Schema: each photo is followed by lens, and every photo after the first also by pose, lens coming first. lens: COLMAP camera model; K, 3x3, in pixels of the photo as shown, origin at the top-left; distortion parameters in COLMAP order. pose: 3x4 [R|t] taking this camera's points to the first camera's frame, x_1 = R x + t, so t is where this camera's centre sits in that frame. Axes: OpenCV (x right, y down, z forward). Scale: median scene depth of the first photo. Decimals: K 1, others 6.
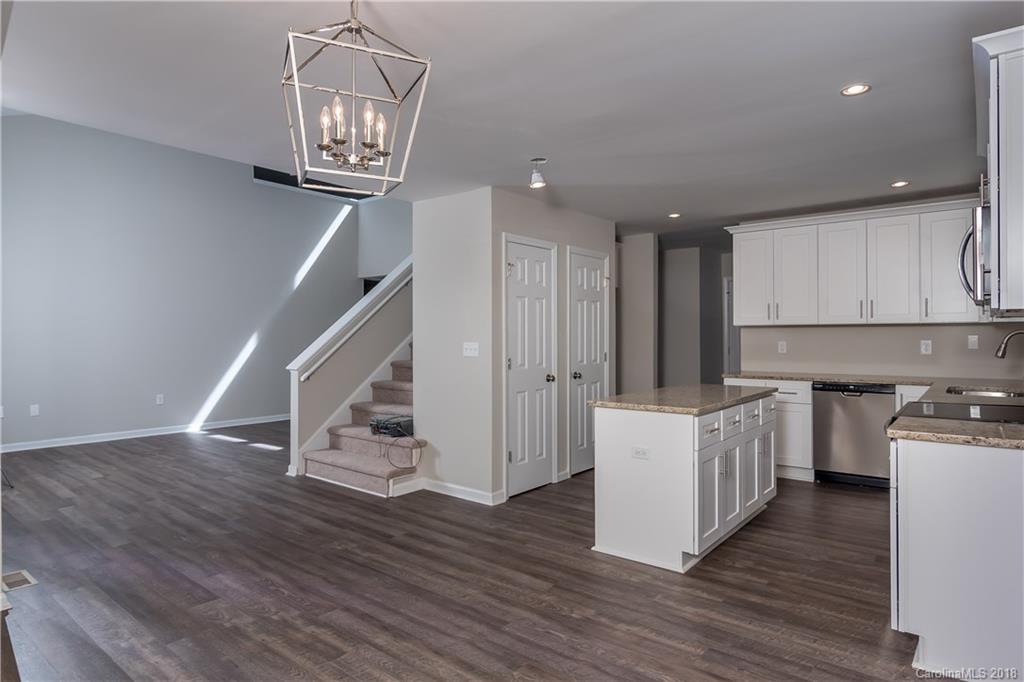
lens RADIAL K [[587.9, 0, 512.4], [0, 587.9, 336.7], [0, 0, 1]] dist [-0.003942, -0.001315]
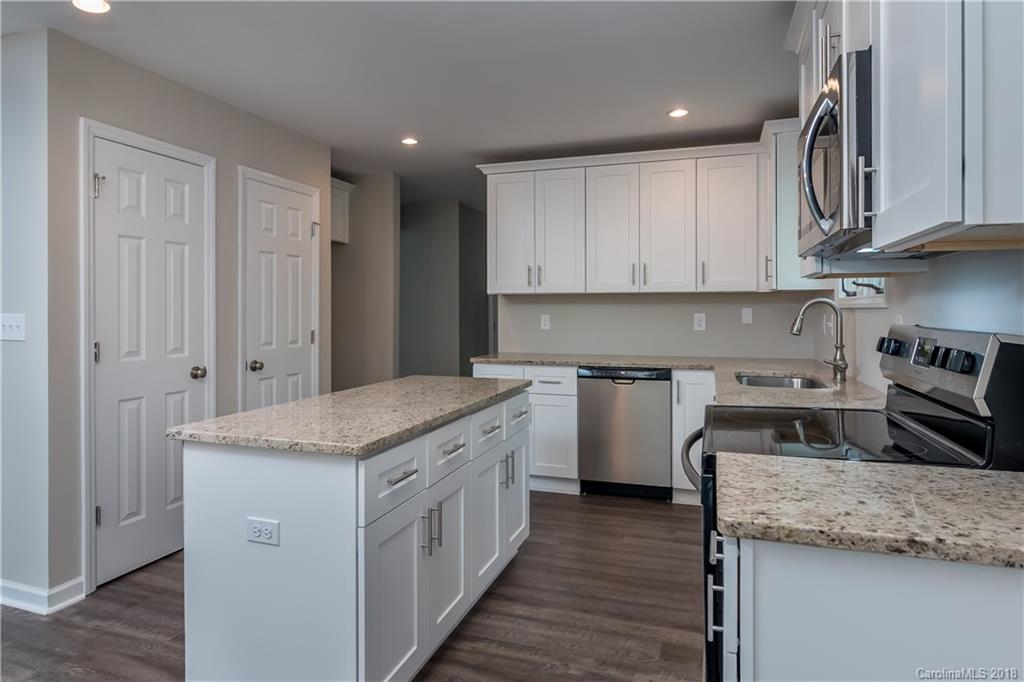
lens RADIAL K [[587.9, 0, 526.5], [0, 587.9, 313.9], [0, 0, 1]] dist [-0.003942, -0.001315]
pose [[0.931109, 0.003080, 0.364727, 0.166793], [-0.003498, 0.999994, 0.000485, 0.007198], [-0.364724, -0.001728, 0.931114, 0.307698]]
